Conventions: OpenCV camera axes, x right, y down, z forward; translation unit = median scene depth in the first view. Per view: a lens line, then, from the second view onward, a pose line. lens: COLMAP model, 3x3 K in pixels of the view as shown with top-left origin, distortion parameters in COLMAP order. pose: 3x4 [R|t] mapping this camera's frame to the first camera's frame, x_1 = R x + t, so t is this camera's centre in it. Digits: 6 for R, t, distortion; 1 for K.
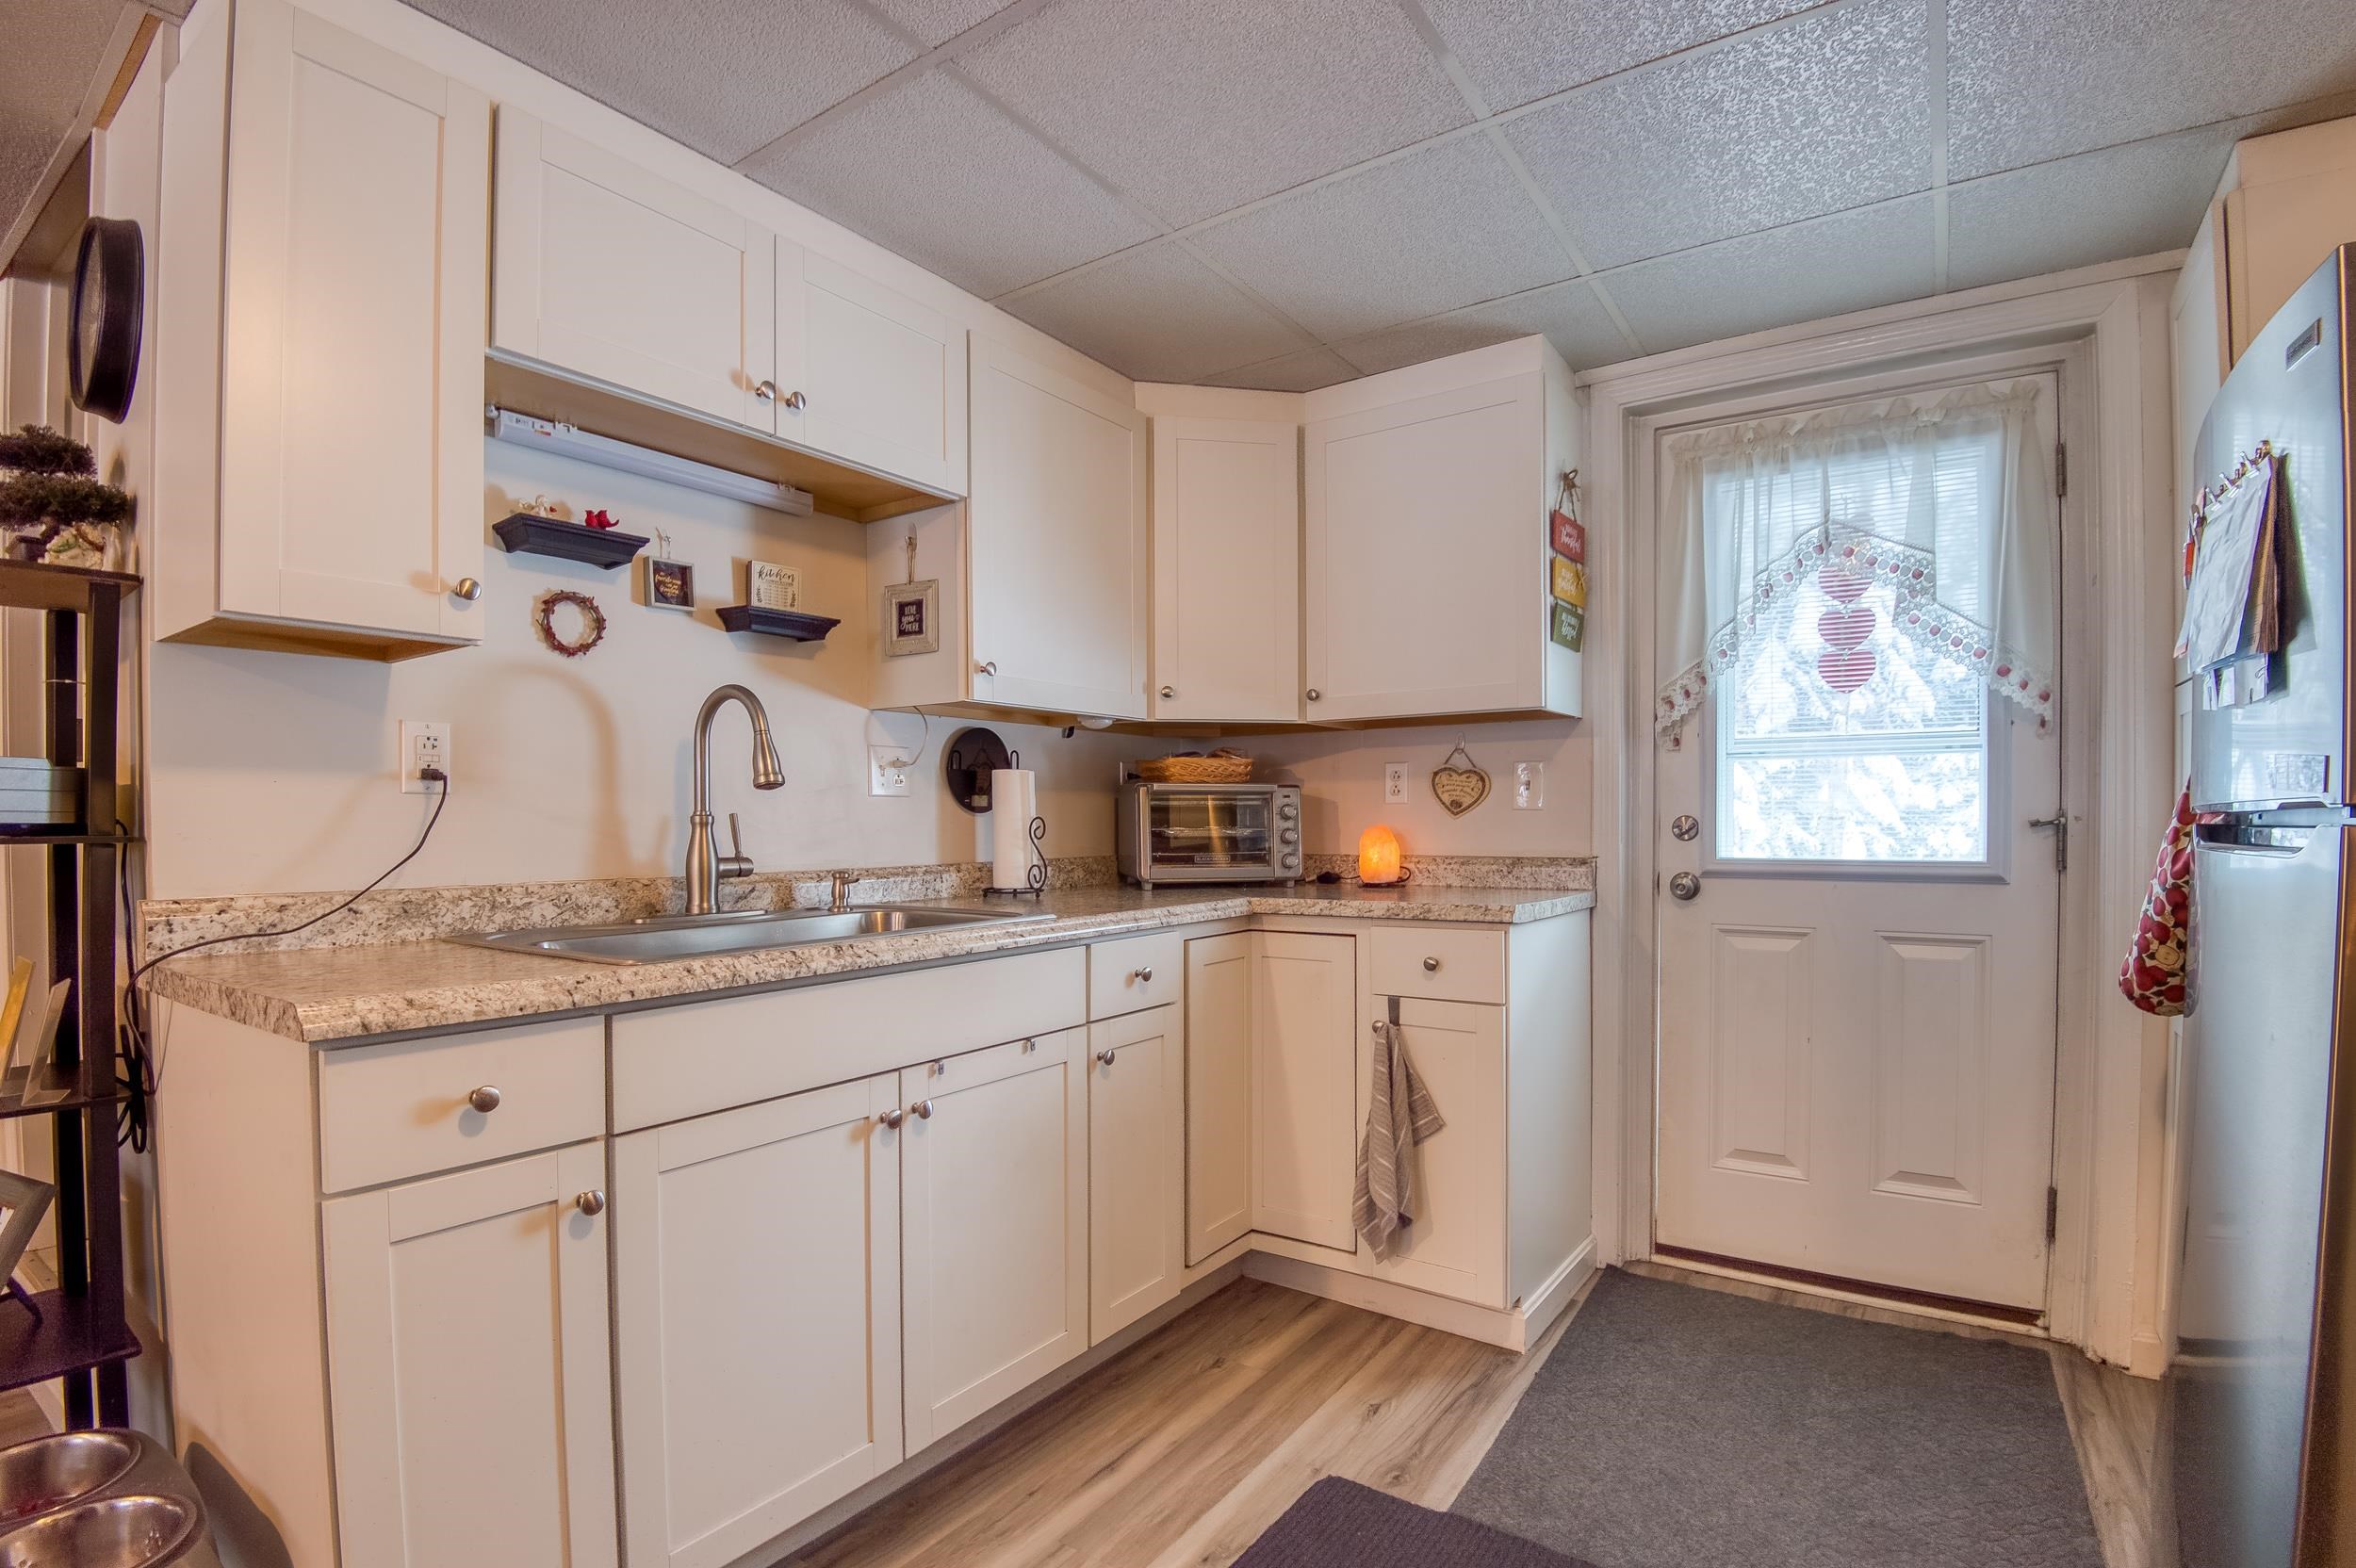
lens RADIAL K [[1089.3, 0, 1146.2], [0, 1089.3, 824.6], [0, 0, 1]] dist [-0.016942, -0.009292]
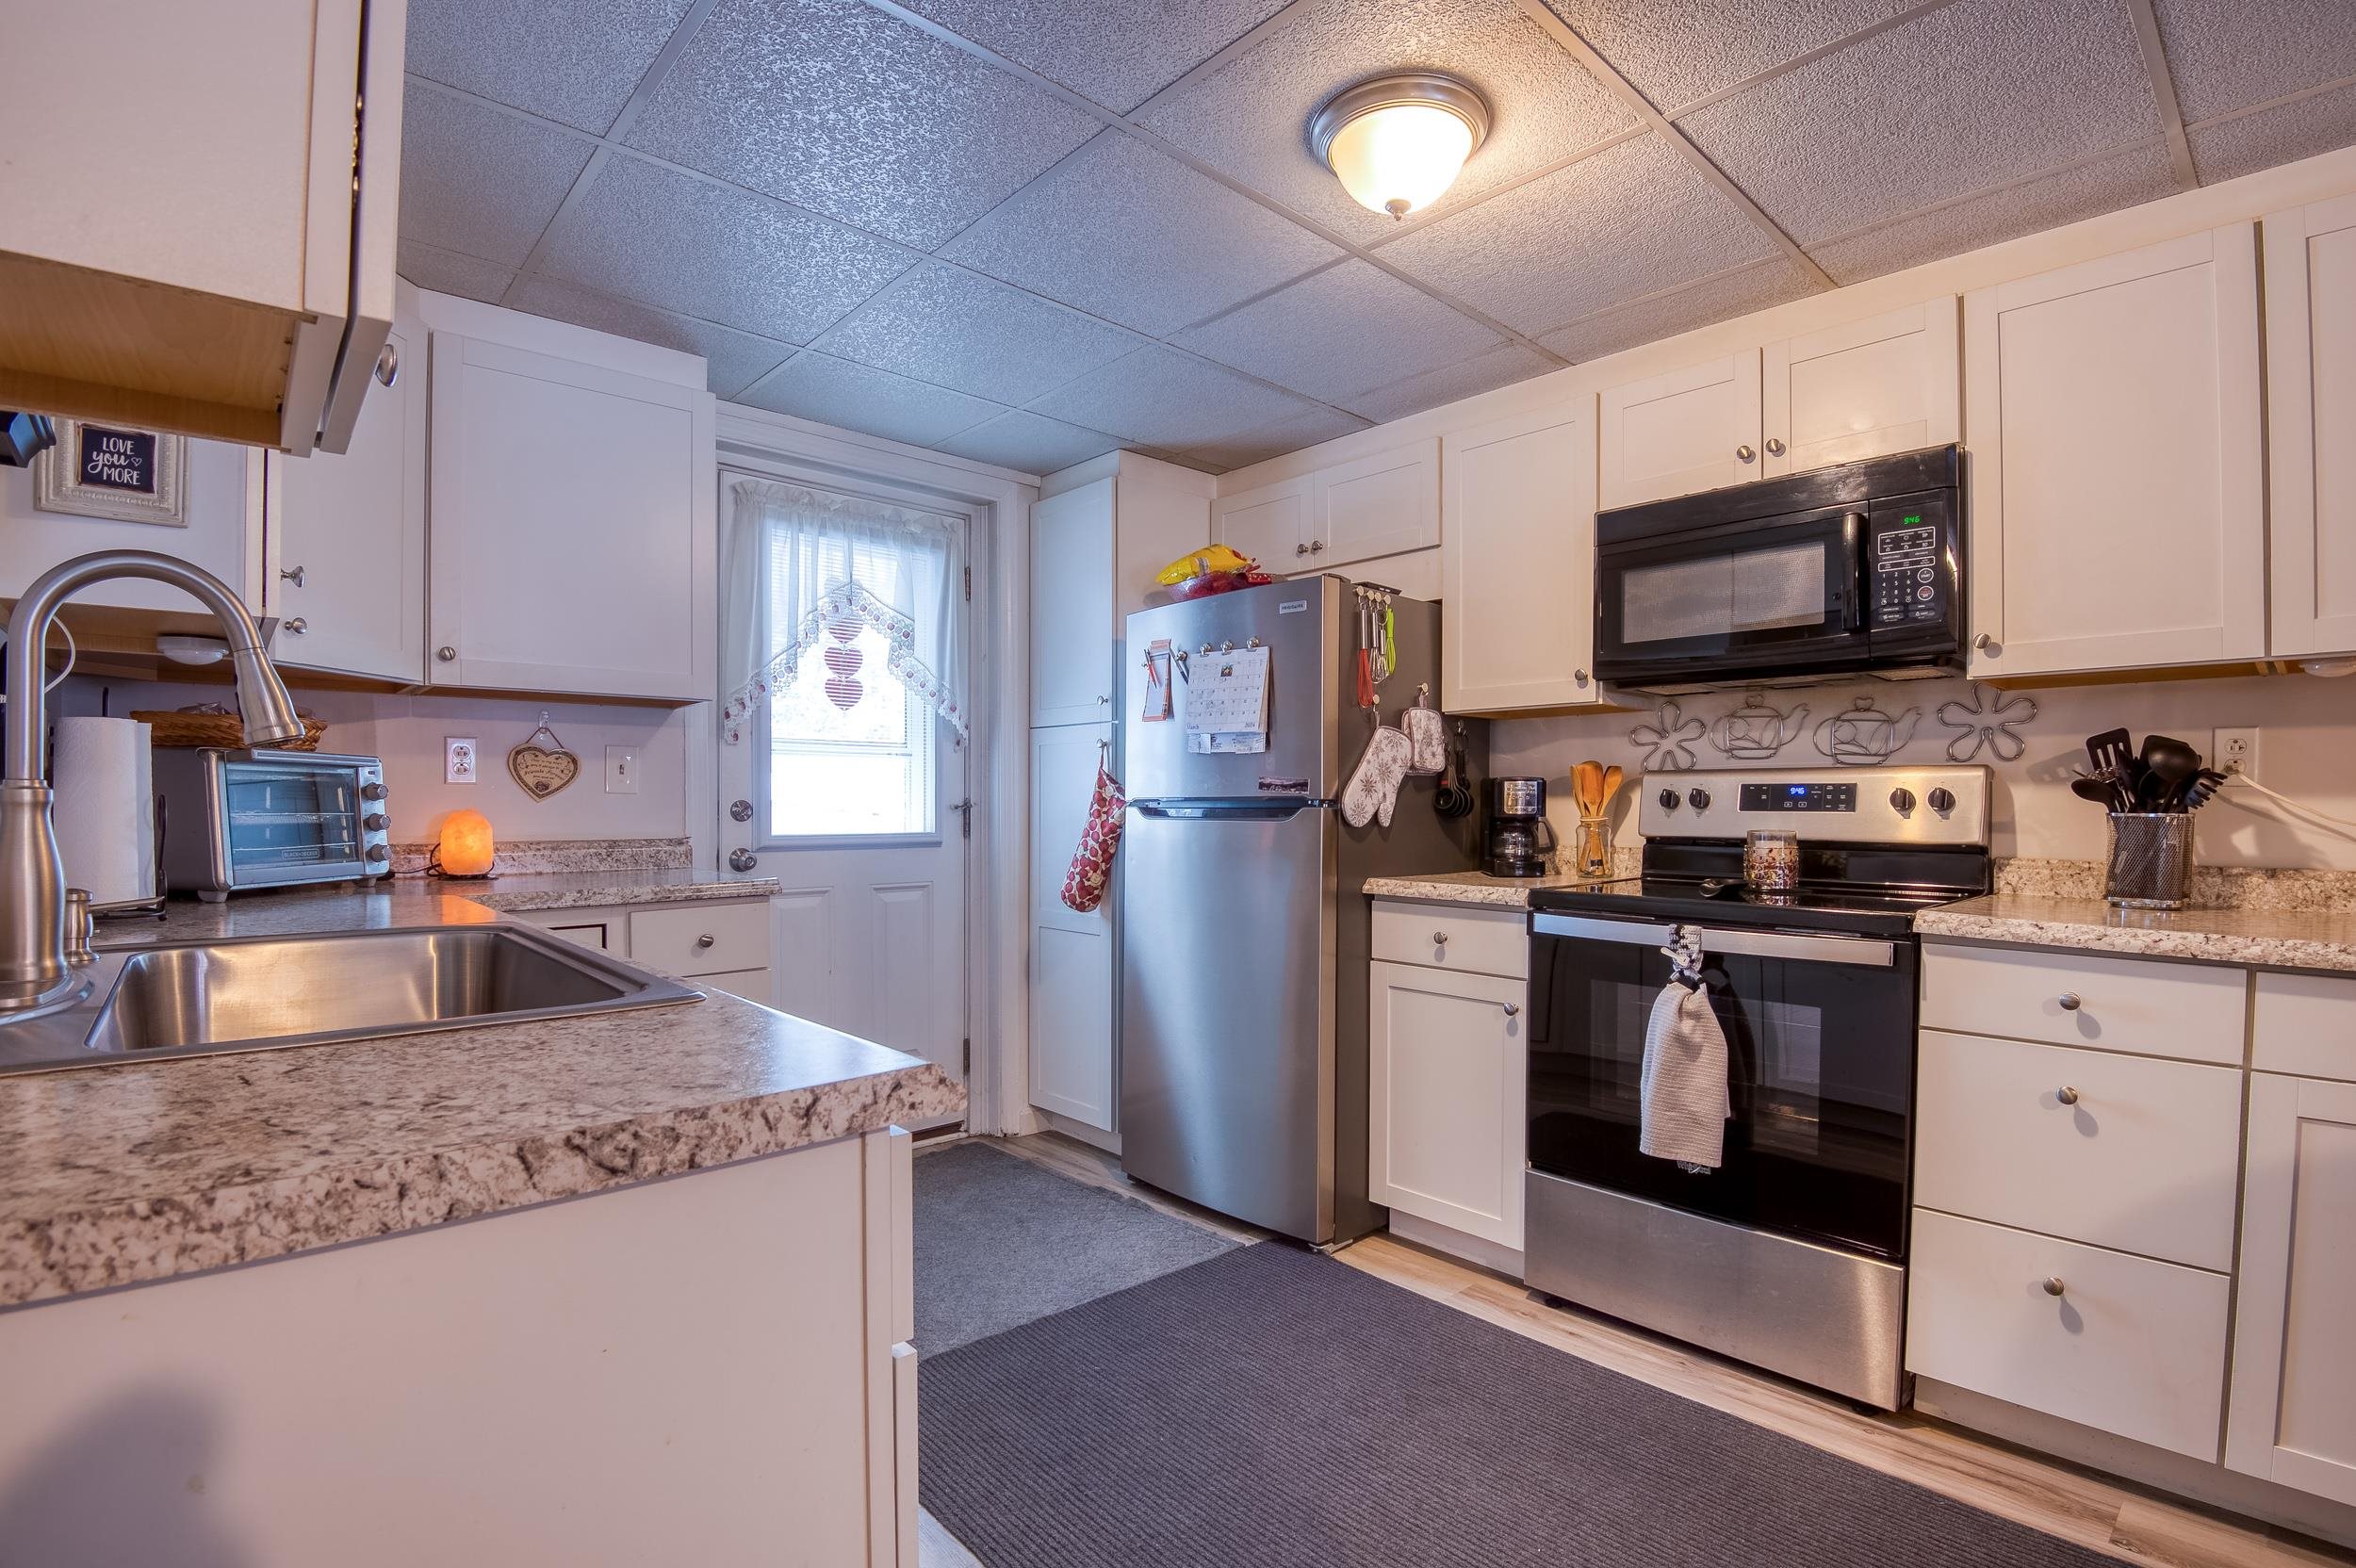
lens RADIAL K [[1105.7, 0, 1187.1], [0, 1105.7, 814.0], [0, 0, 1]] dist [-0.049056, -0.000422]
pose [[0.219966, -0.005080, 0.975494, -0.624927], [0.001047, 0.999987, 0.004971, 0.001333], [-0.975507, -0.000072, 0.219968, 0.298336]]
